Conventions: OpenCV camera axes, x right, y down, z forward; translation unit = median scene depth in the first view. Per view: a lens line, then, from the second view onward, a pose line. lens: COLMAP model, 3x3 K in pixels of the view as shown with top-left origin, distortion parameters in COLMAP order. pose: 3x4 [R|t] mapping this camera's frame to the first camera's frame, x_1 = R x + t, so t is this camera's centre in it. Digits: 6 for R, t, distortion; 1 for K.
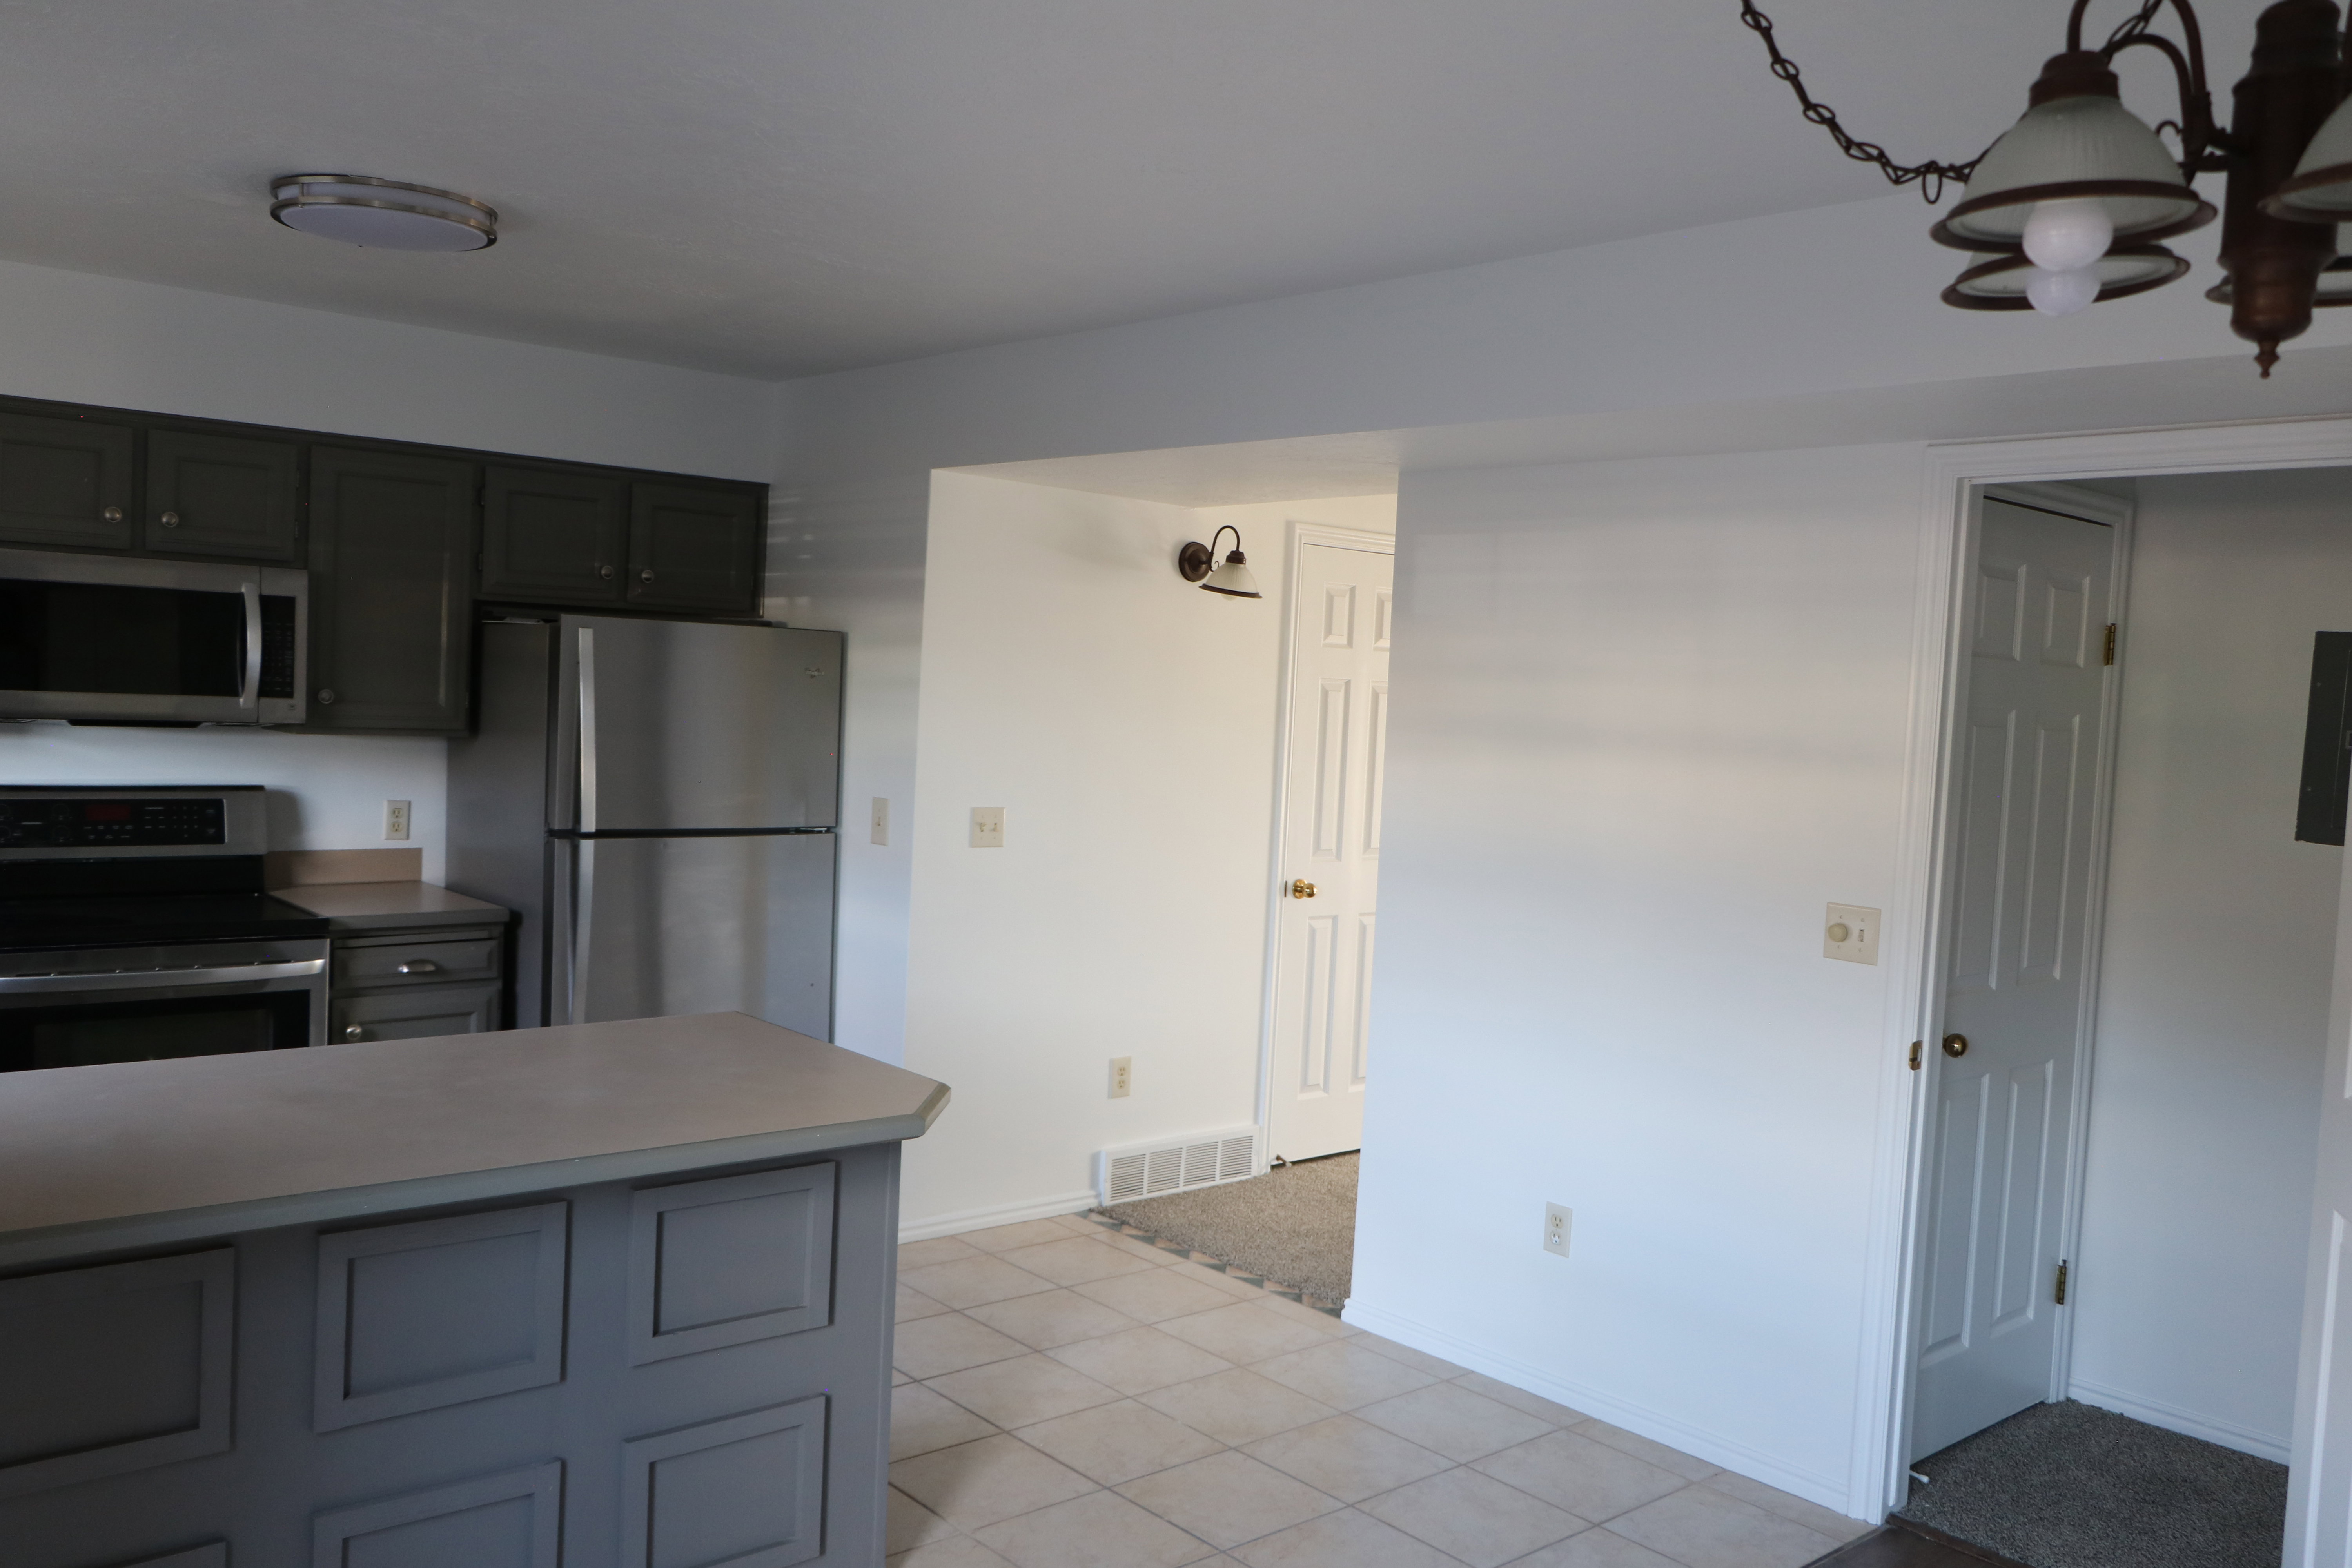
lens RADIAL K [[1916.4, 0, 1167.6], [0, 1916.4, 778.1], [0, 0, 1]] dist [0.013696, -0.010368]
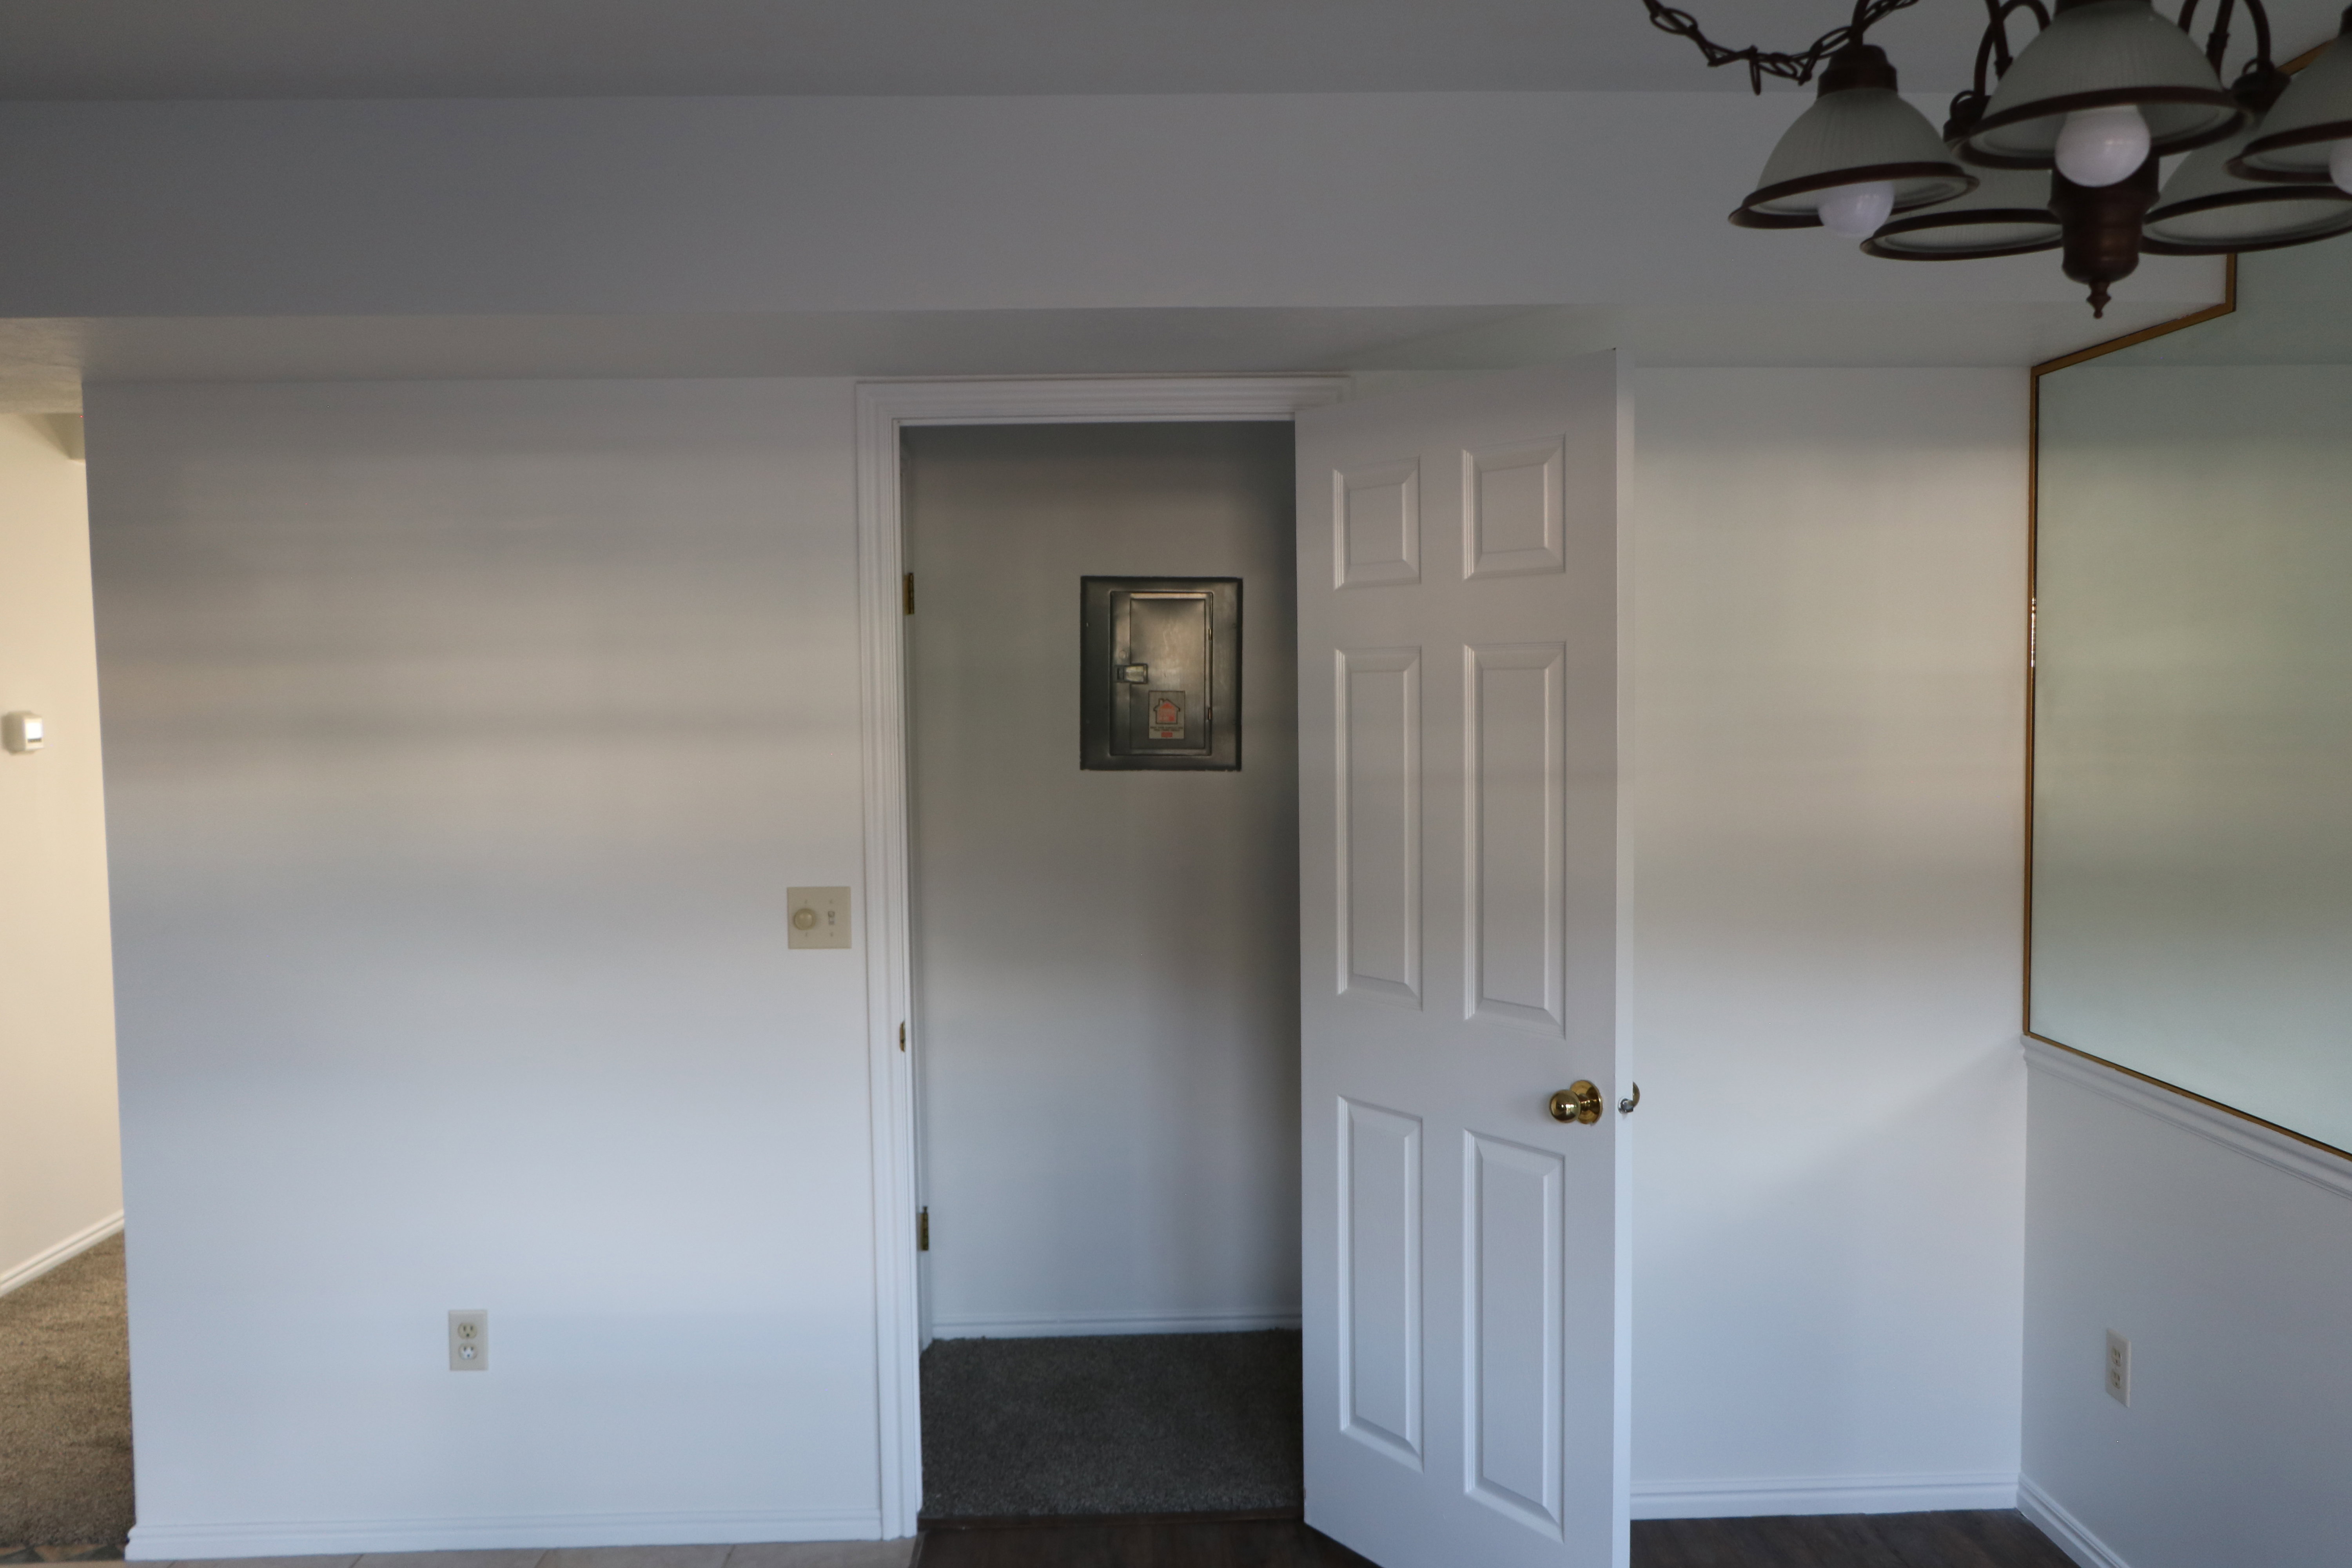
lens RADIAL K [[1916.4, 0, 1175.4], [0, 1916.4, 795.9], [0, 0, 1]] dist [0.013696, -0.010368]
pose [[0.642429, -0.107687, 0.758741, -0.222891], [0.083554, 0.994018, 0.070334, -0.027236], [-0.761777, 0.018212, 0.647584, 0.287702]]
